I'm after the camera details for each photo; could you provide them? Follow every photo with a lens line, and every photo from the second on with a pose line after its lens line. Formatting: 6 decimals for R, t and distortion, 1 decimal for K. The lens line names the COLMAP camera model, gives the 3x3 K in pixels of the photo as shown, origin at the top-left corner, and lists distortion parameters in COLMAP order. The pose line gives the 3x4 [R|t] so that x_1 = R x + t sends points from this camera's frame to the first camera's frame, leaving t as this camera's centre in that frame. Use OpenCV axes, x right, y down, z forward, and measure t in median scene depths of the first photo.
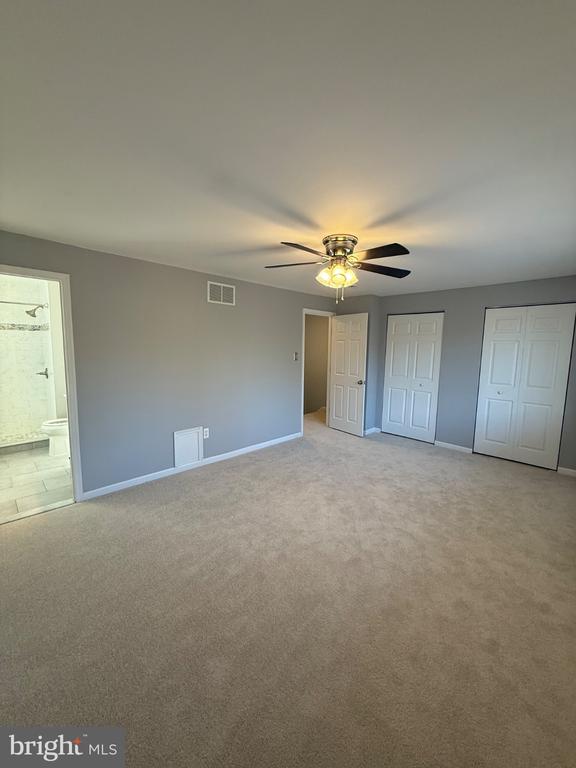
lens RADIAL K [[306.1, 0, 286.3], [0, 306.1, 385.6], [0, 0, 1]] dist [0.002438, -0.000477]
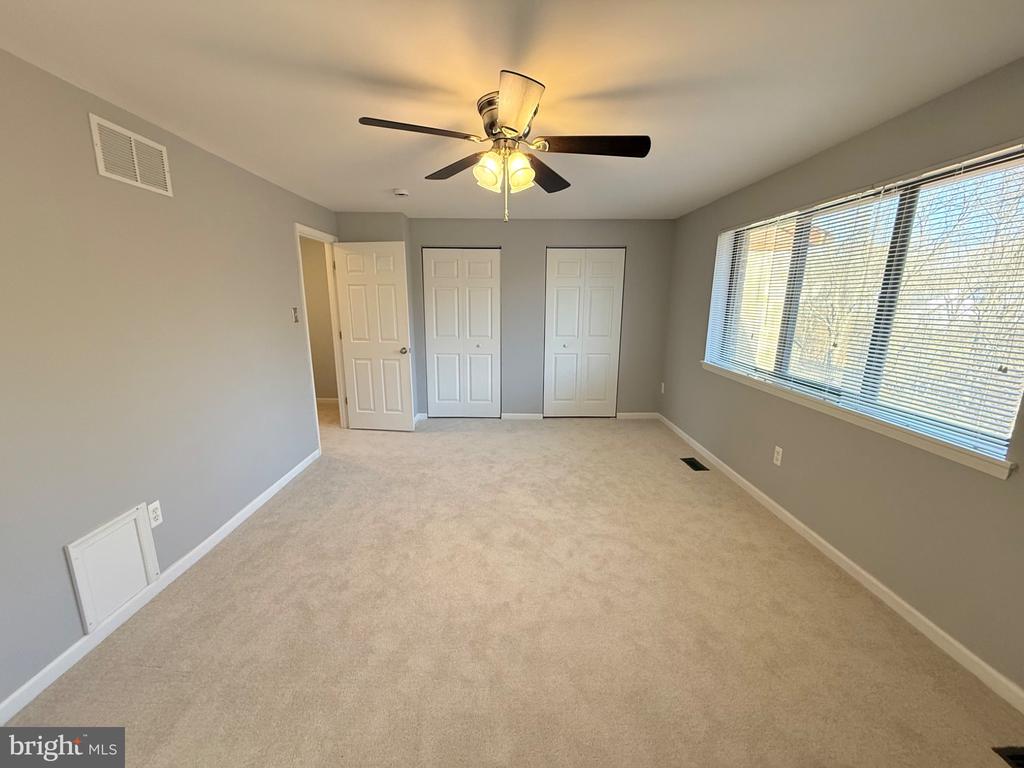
lens RADIAL K [[408.1, 0, 510.2], [0, 408.1, 386.2], [0, 0, 1]] dist [0.002438, -0.000477]
pose [[0.699058, -0.164385, 0.695914, -0.287985], [0.099103, 0.986098, 0.133380, -0.038900], [-0.708164, -0.024273, 0.705630, 0.289949]]
